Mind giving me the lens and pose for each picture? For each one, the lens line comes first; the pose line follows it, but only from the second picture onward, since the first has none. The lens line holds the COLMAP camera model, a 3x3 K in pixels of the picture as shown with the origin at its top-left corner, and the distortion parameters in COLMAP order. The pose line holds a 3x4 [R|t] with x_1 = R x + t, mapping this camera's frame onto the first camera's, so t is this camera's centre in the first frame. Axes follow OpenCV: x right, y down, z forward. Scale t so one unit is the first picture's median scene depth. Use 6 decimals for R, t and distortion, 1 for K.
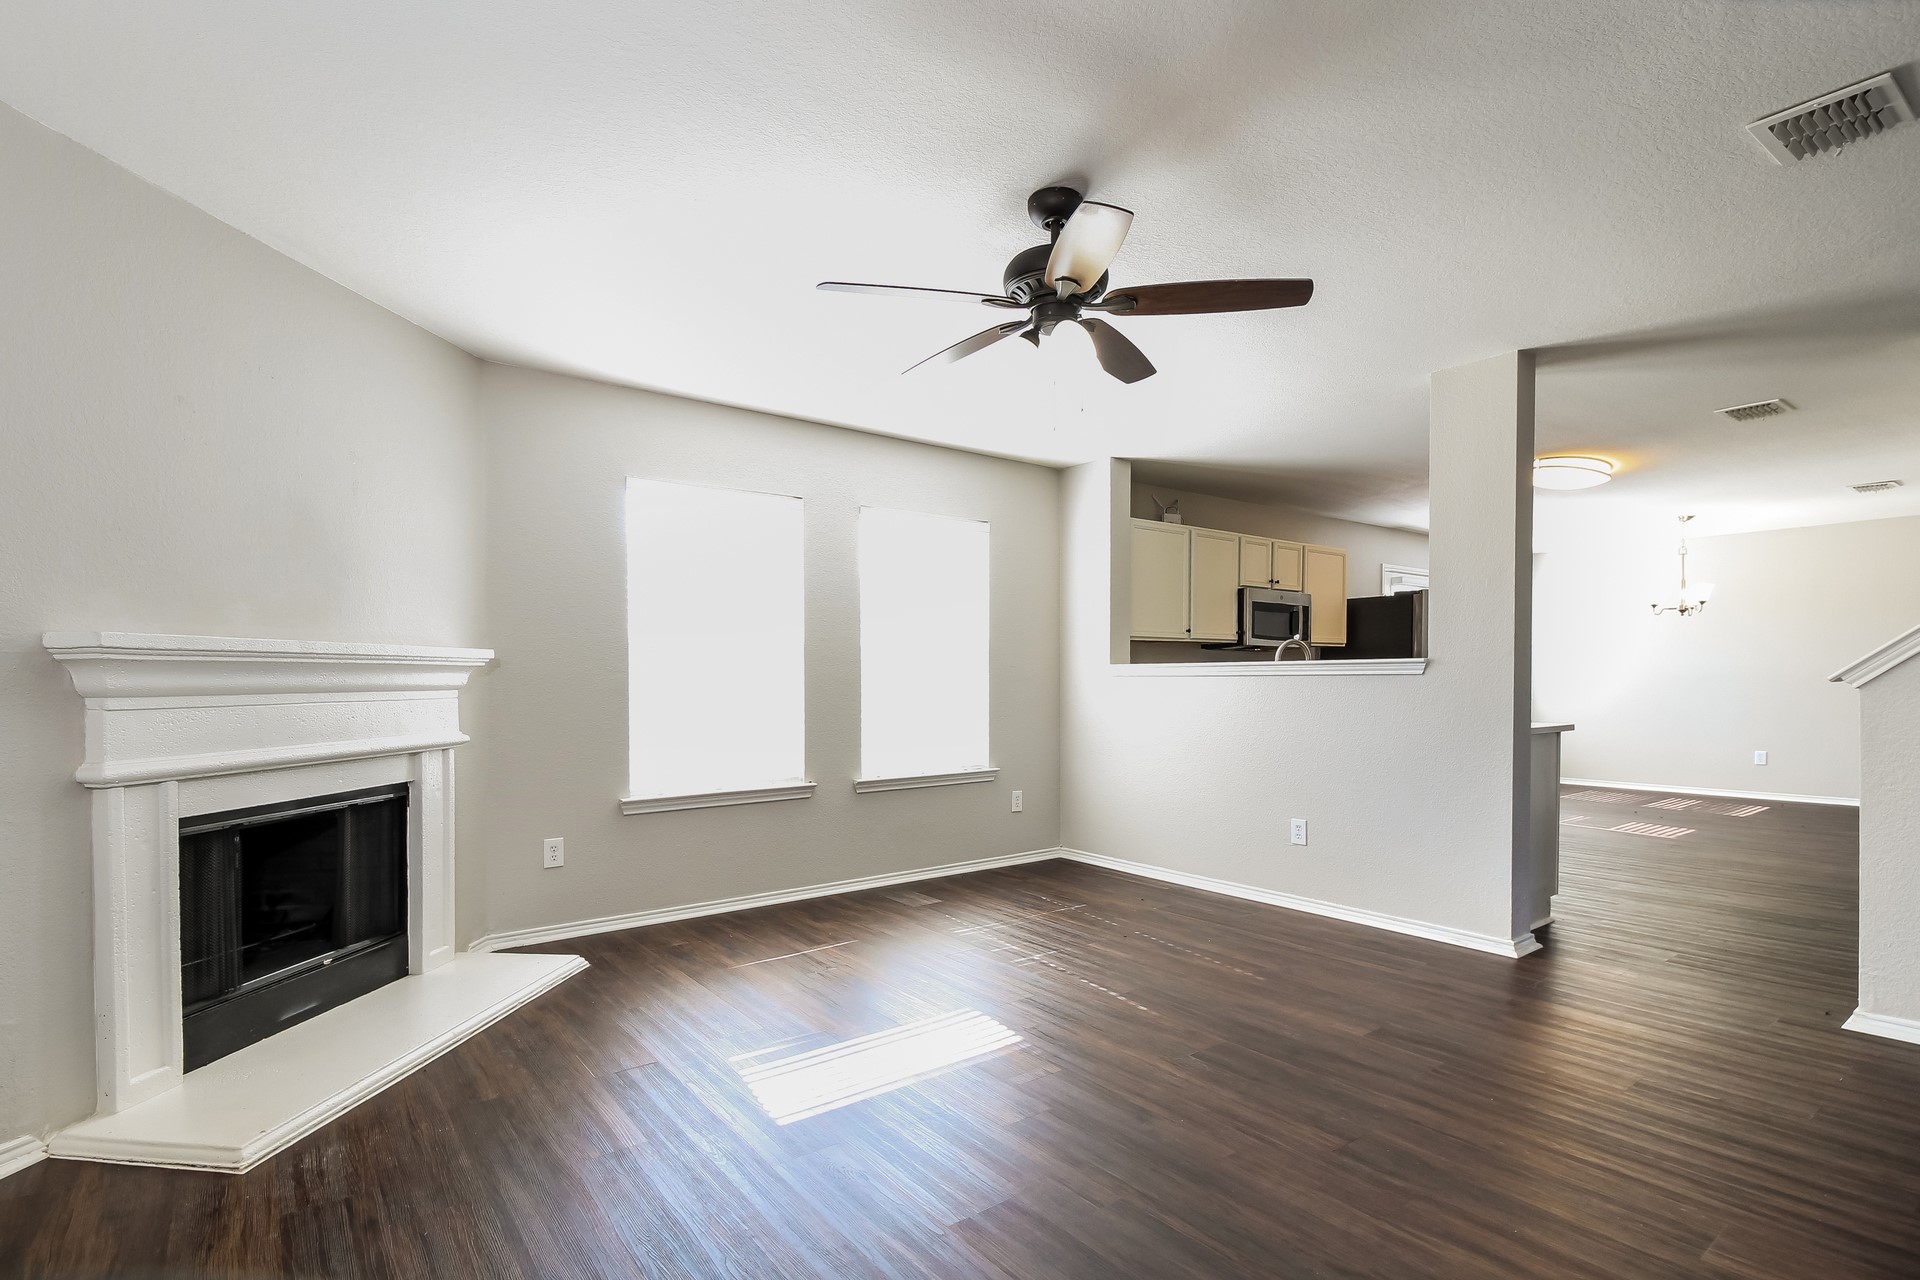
lens RADIAL K [[902.9, 0, 955.6], [0, 902.9, 674.1], [0, 0, 1]] dist [-0.029067, -0.000327]
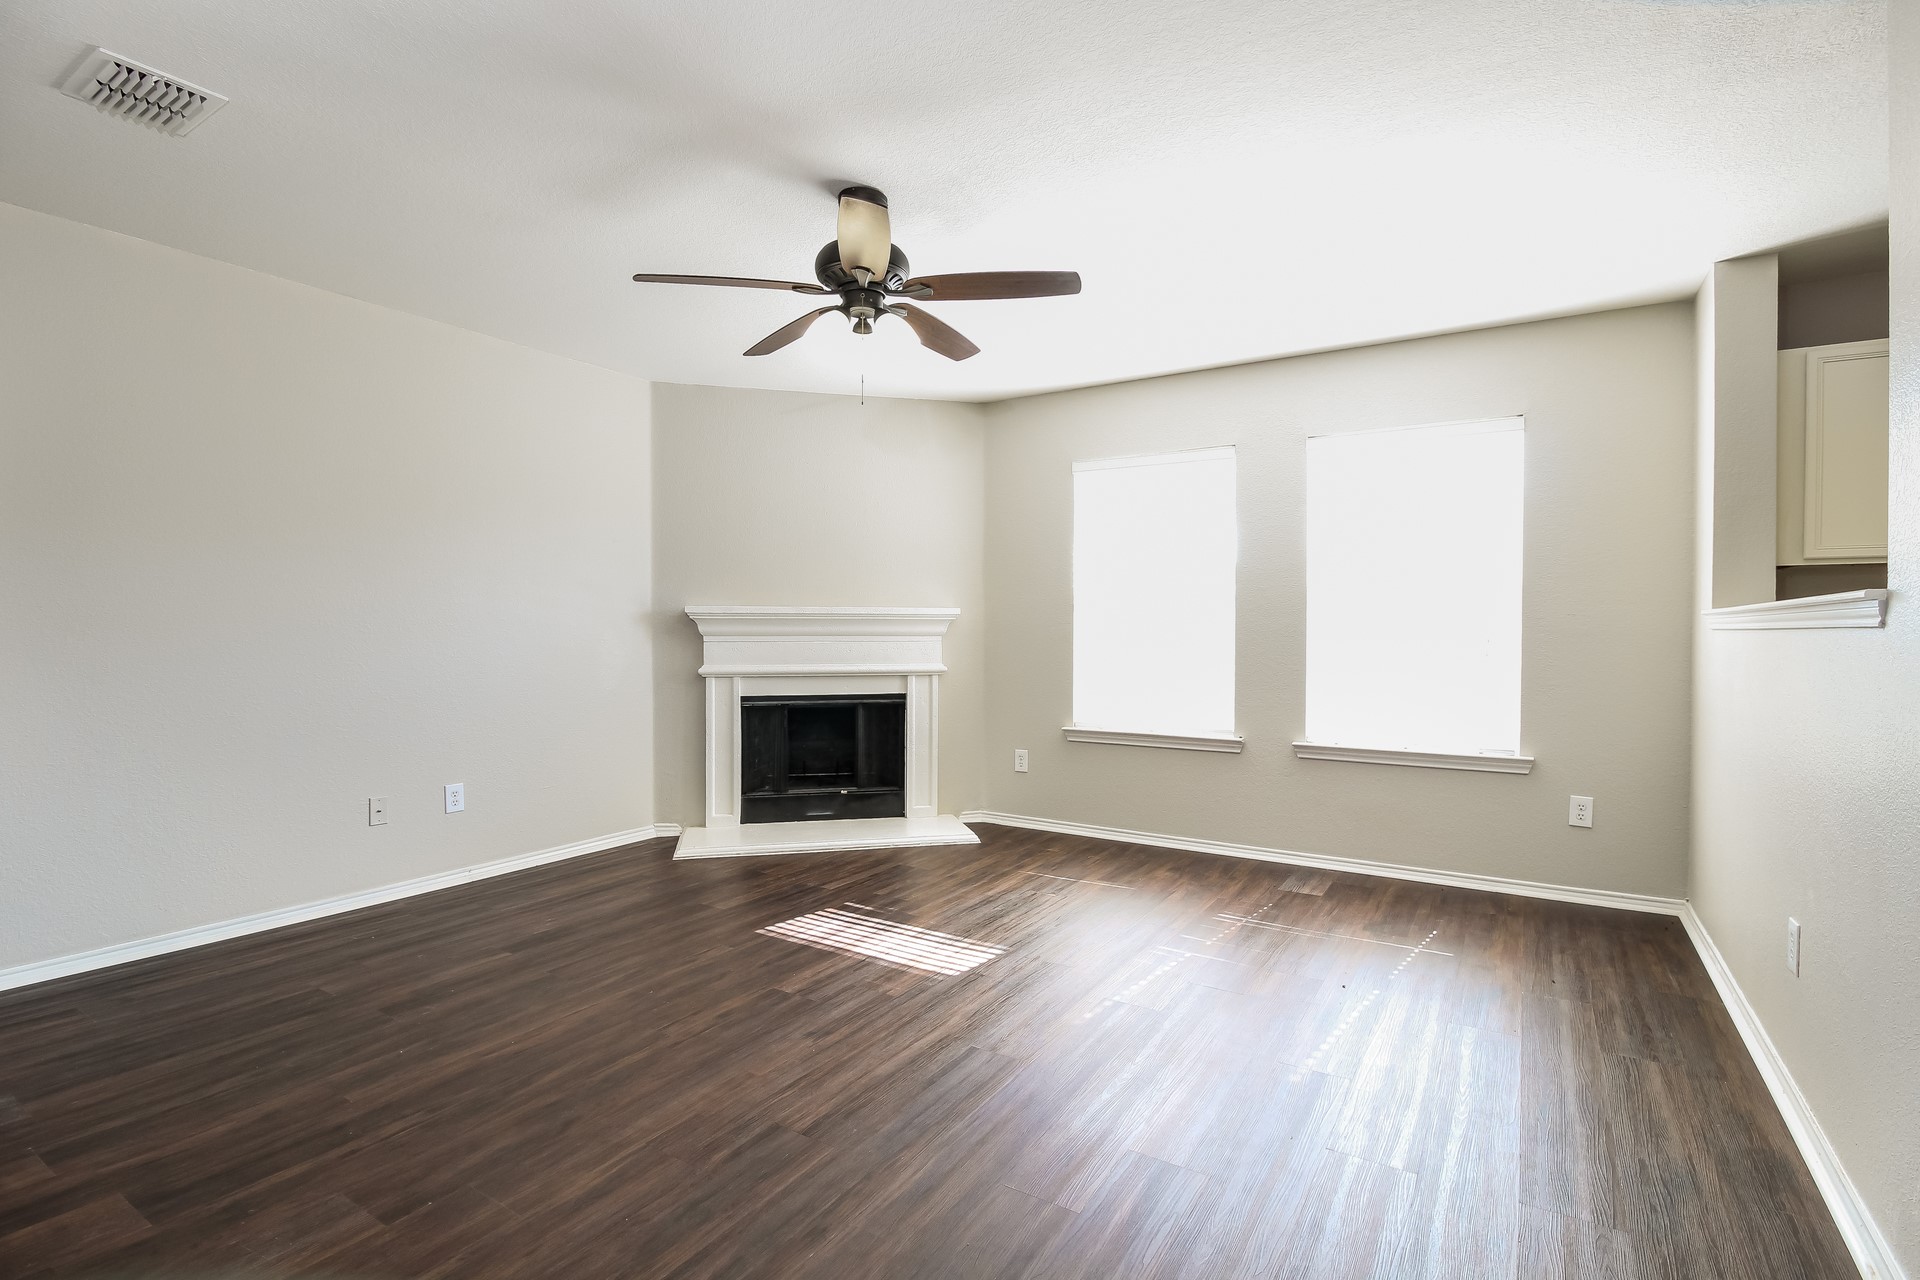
lens RADIAL K [[904.0, 0, 961.6], [0, 904.0, 612.7], [0, 0, 1]] dist [-0.010516, -0.000509]
pose [[0.354459, -0.007246, -0.935043, 0.848606], [0.003272, 0.999973, -0.006509, -0.010560], [0.935066, -0.000752, 0.354474, 0.500270]]
